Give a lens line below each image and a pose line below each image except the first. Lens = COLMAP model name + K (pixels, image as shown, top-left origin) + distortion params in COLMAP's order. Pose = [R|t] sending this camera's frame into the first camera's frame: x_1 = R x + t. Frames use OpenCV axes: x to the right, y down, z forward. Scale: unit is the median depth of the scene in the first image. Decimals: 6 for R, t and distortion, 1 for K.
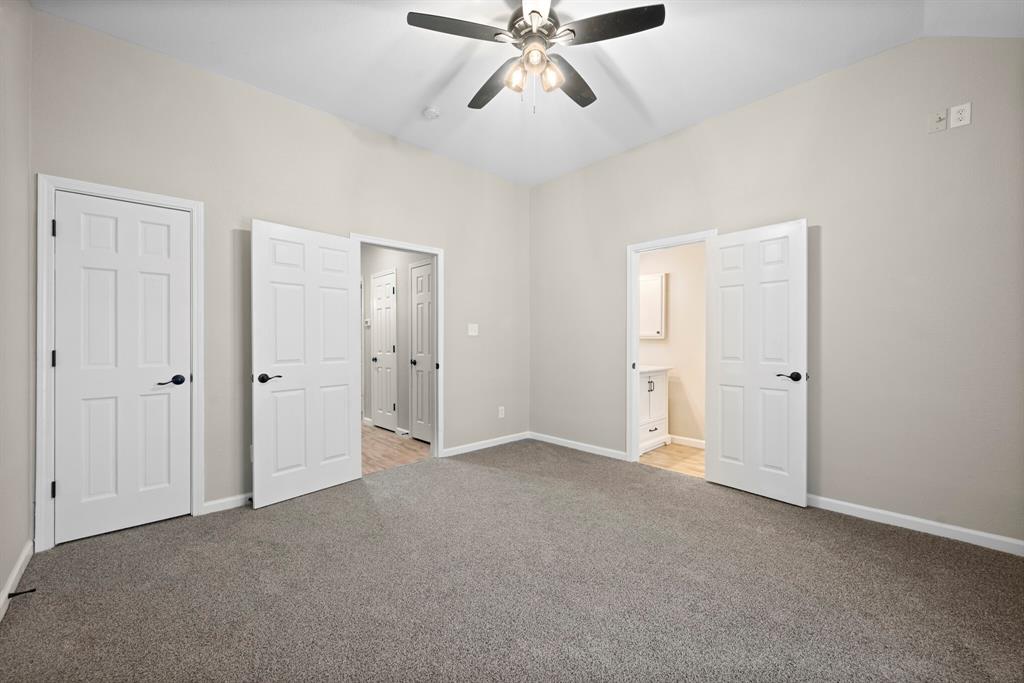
lens RADIAL K [[407.5, 0, 513.0], [0, 407.5, 341.3], [0, 0, 1]] dist [0.001268, 0.000533]
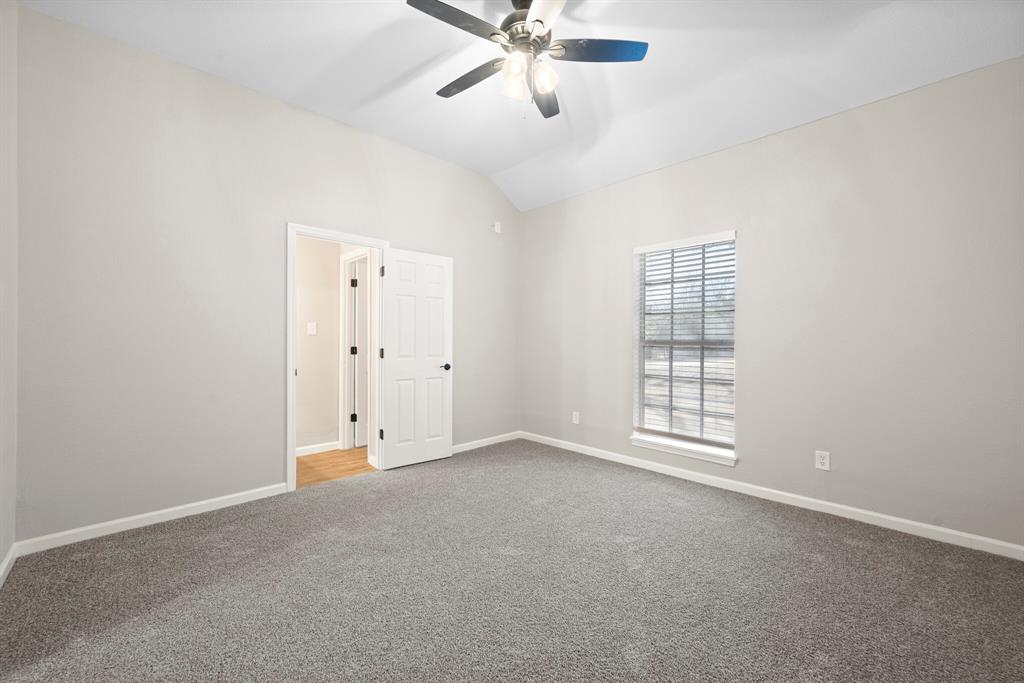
lens RADIAL K [[407.5, 0, 513.1], [0, 407.5, 340.1], [0, 0, 1]] dist [0.001268, 0.000533]
pose [[-0.017866, 0.002723, 0.999837, -0.726644], [0.000294, 0.999996, -0.002718, -0.003146], [-0.999840, 0.000245, -0.017867, 0.785989]]
